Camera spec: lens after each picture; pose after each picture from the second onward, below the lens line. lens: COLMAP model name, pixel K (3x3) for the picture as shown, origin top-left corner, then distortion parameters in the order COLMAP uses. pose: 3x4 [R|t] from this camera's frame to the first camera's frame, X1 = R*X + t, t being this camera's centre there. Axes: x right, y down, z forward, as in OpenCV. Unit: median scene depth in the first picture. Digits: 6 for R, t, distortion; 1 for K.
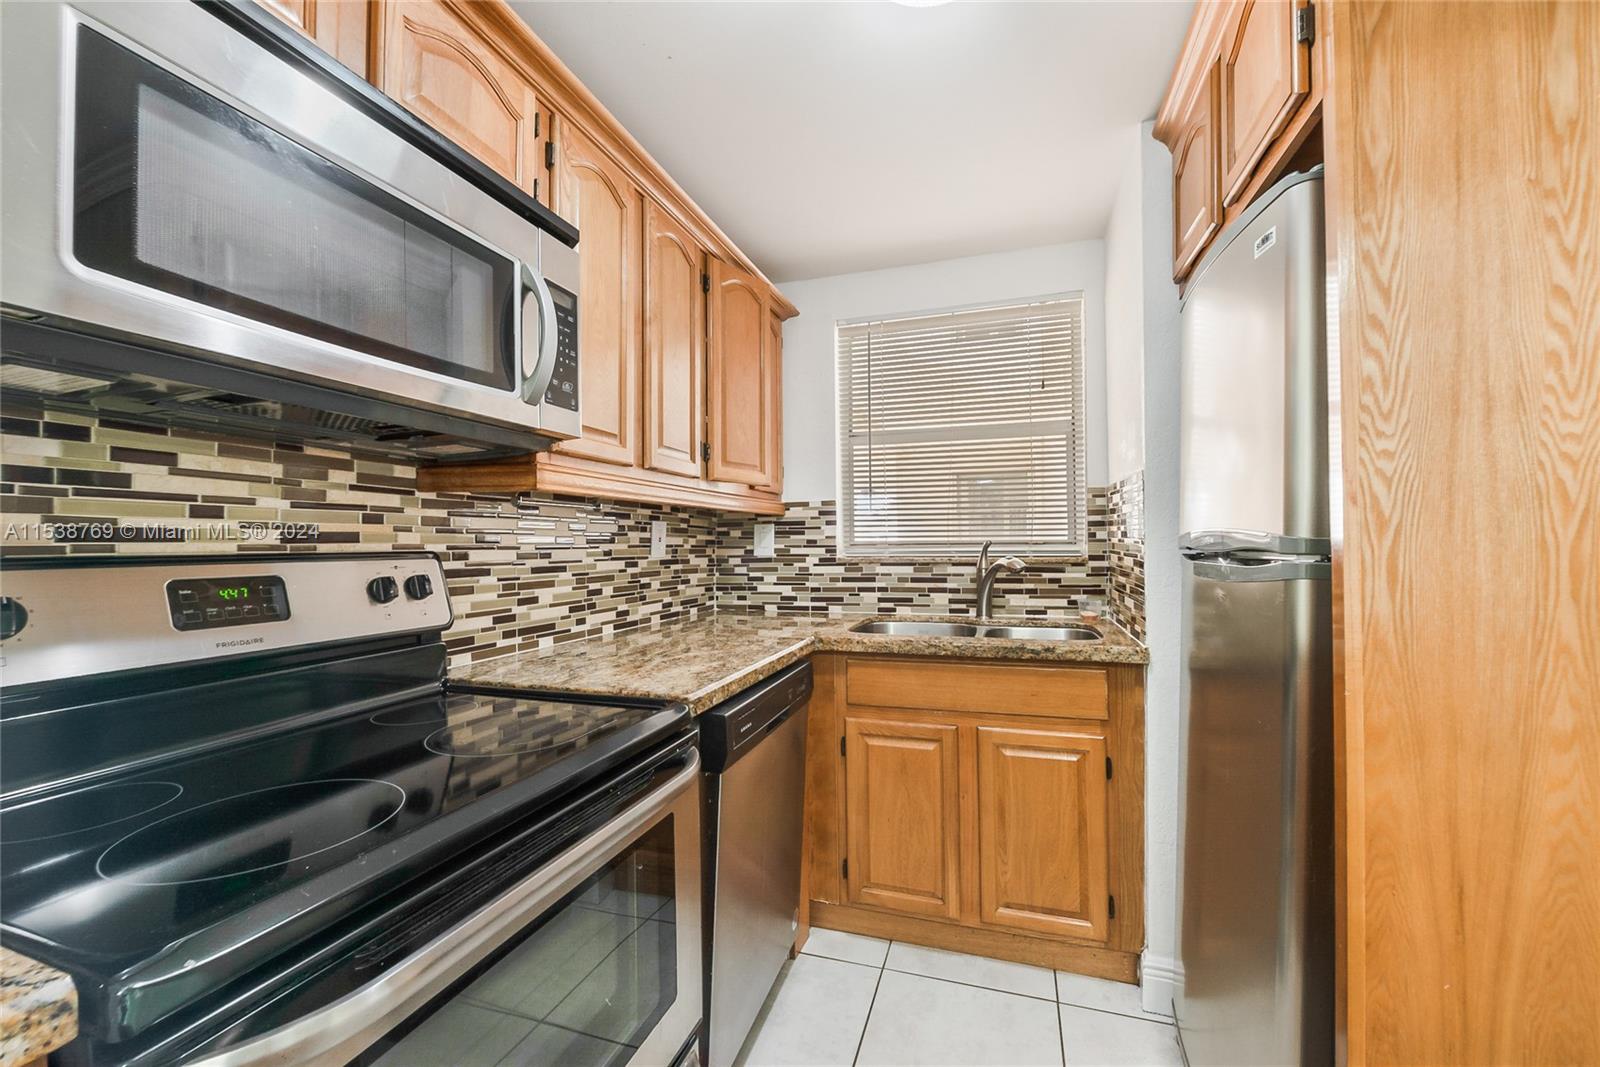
lens RADIAL K [[634.7, 0, 799.8], [0, 634.7, 537.7], [0, 0, 1]] dist [-0.002104, -0.000103]
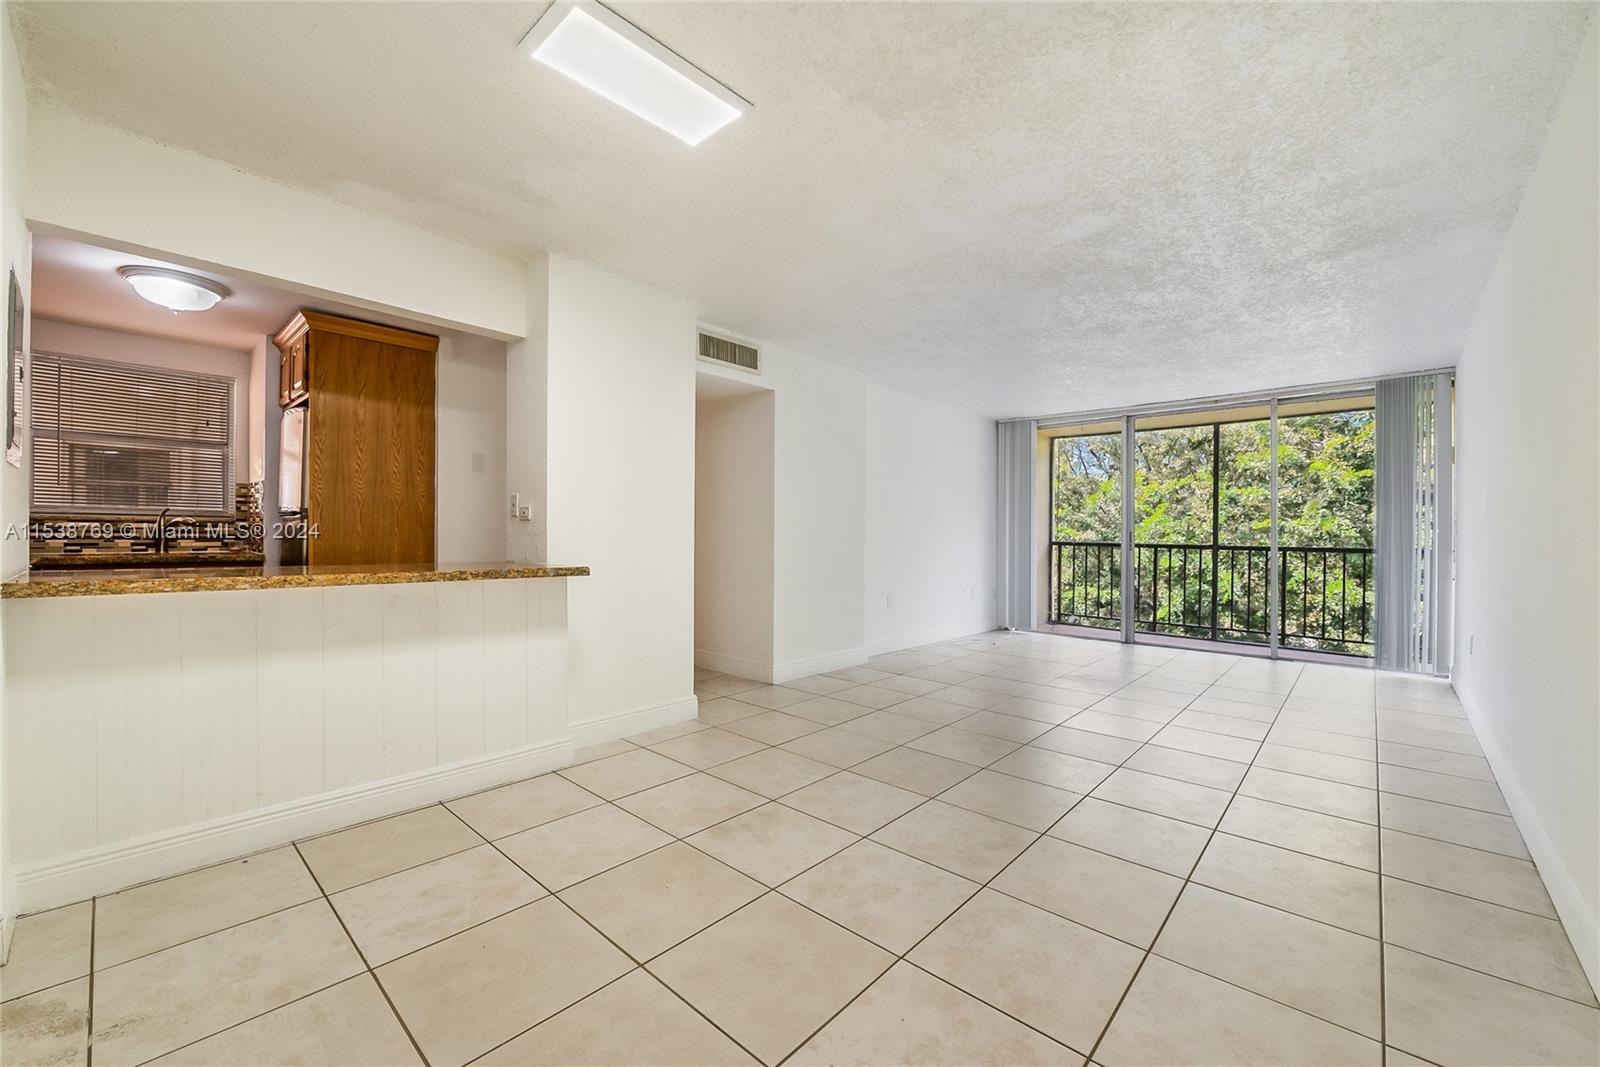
lens RADIAL K [[634.7, 0, 796.0], [0, 634.7, 534.7], [0, 0, 1]] dist [-0.002104, -0.000103]
pose [[0.411192, 0.010634, 0.911487, -0.593134], [-0.024029, 0.999711, -0.000824, 0.037953], [-0.911232, -0.021564, 0.411329, -1.329602]]
